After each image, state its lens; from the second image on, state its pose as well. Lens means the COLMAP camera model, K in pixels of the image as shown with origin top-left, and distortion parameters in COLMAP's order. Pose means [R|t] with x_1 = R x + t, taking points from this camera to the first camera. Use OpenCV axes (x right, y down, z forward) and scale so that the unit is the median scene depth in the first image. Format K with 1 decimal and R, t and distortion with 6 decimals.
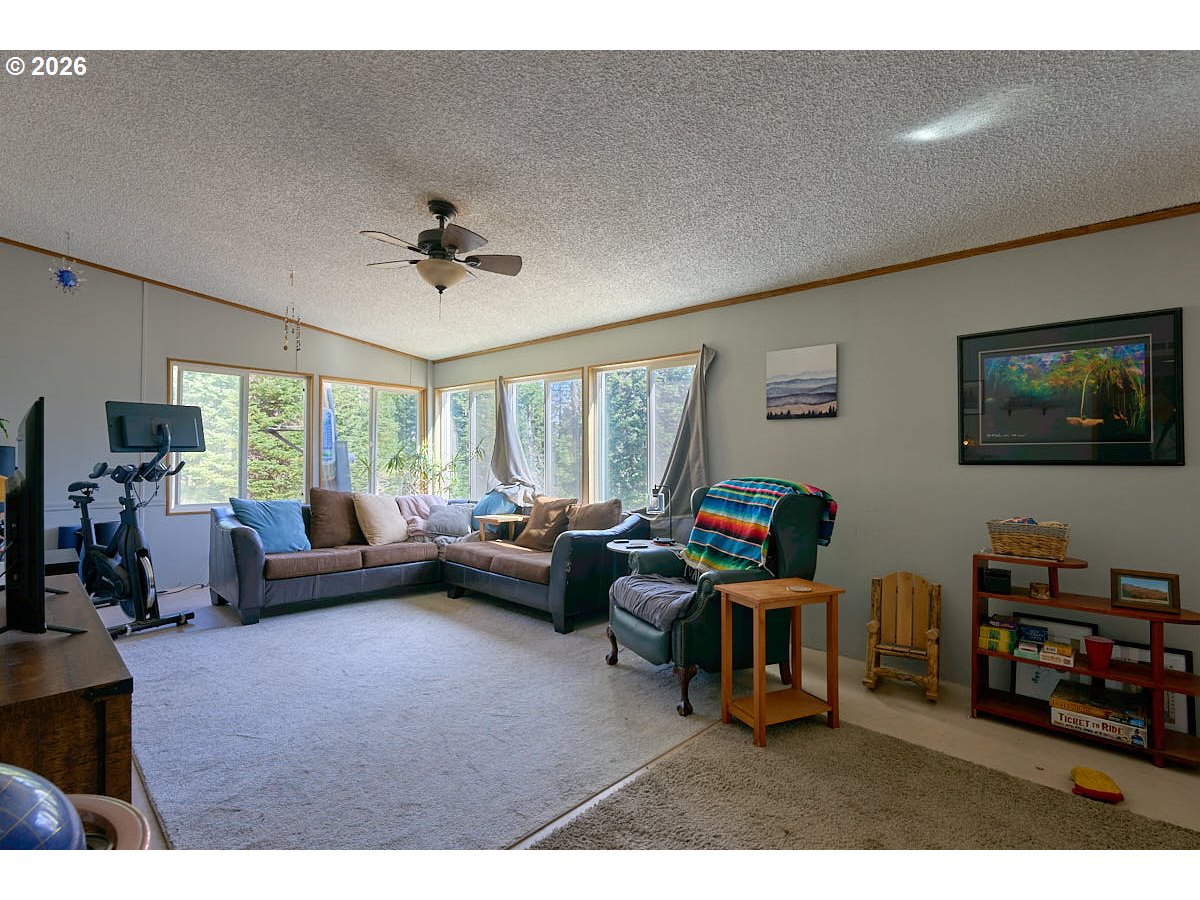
lens RADIAL K [[583.0, 0, 610.4], [0, 583.0, 448.4], [0, 0, 1]] dist [-0.027868, 0.007409]
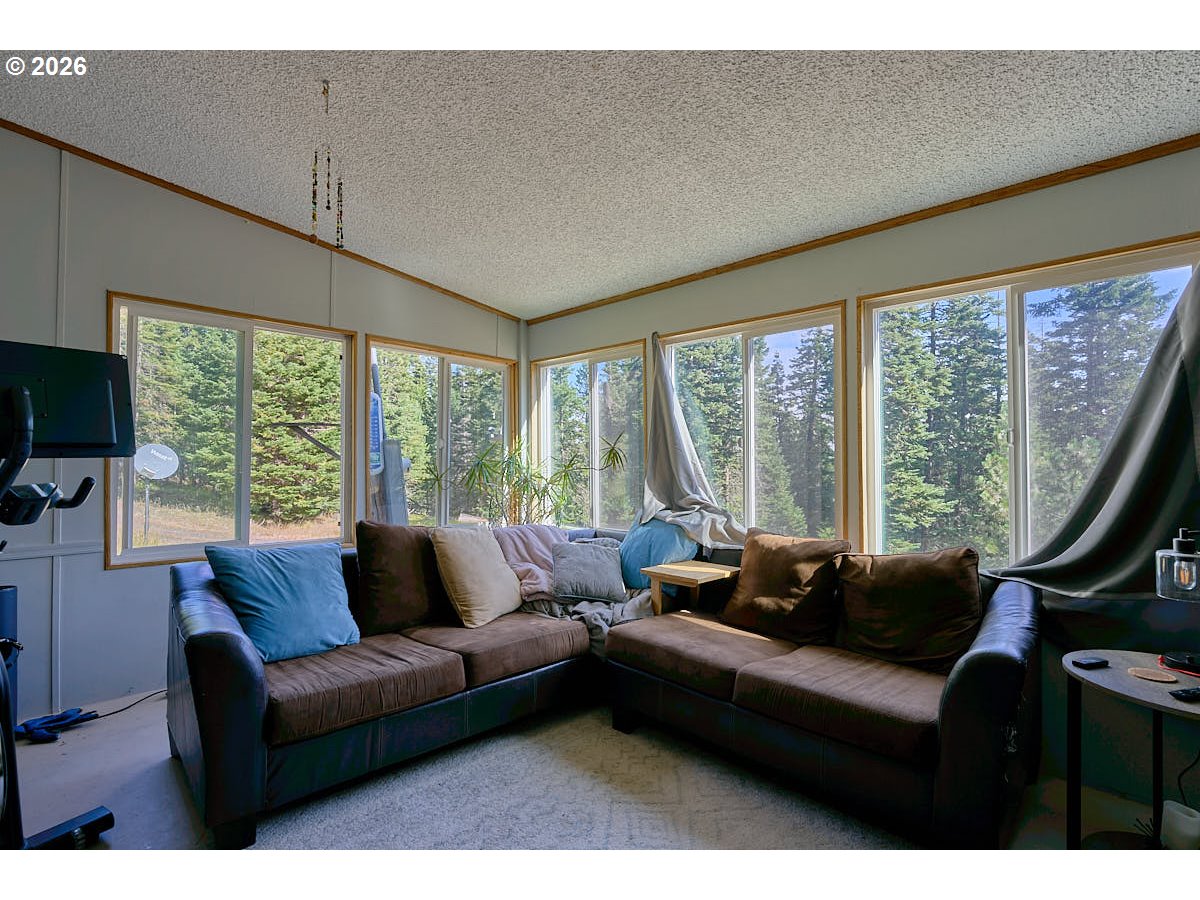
lens RADIAL K [[583.0, 0, 610.4], [0, 583.0, 448.4], [0, 0, 1]] dist [-0.027868, 0.007409]
pose [[0.999315, -0.004115, -0.036784, -0.232145], [0.003915, 0.999977, -0.005503, 0.002625], [0.036806, 0.005355, 0.999308, 0.413447]]
